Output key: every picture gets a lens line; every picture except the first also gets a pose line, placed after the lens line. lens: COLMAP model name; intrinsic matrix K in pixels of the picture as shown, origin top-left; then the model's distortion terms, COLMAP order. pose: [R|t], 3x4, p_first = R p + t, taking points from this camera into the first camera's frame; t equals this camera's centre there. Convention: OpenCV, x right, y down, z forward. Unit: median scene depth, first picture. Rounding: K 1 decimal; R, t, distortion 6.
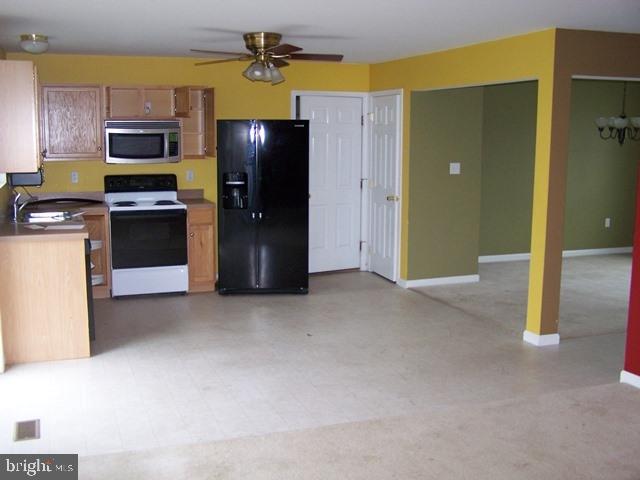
lens RADIAL K [[709.6, 0, 319.8], [0, 709.6, 239.3], [0, 0, 1]] dist [-0.069776, 0.000000]
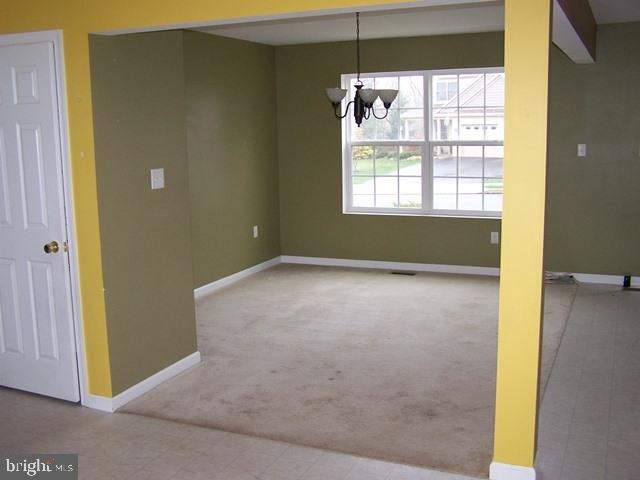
lens RADIAL K [[709.6, 0, 319.9], [0, 709.6, 240.3], [0, 0, 1]] dist [-0.069776, 0.000000]
pose [[0.701458, -0.139518, 0.698922, -0.118321], [0.137035, 0.988757, 0.059842, -0.067252], [-0.699413, 0.053800, 0.712690, 0.509347]]
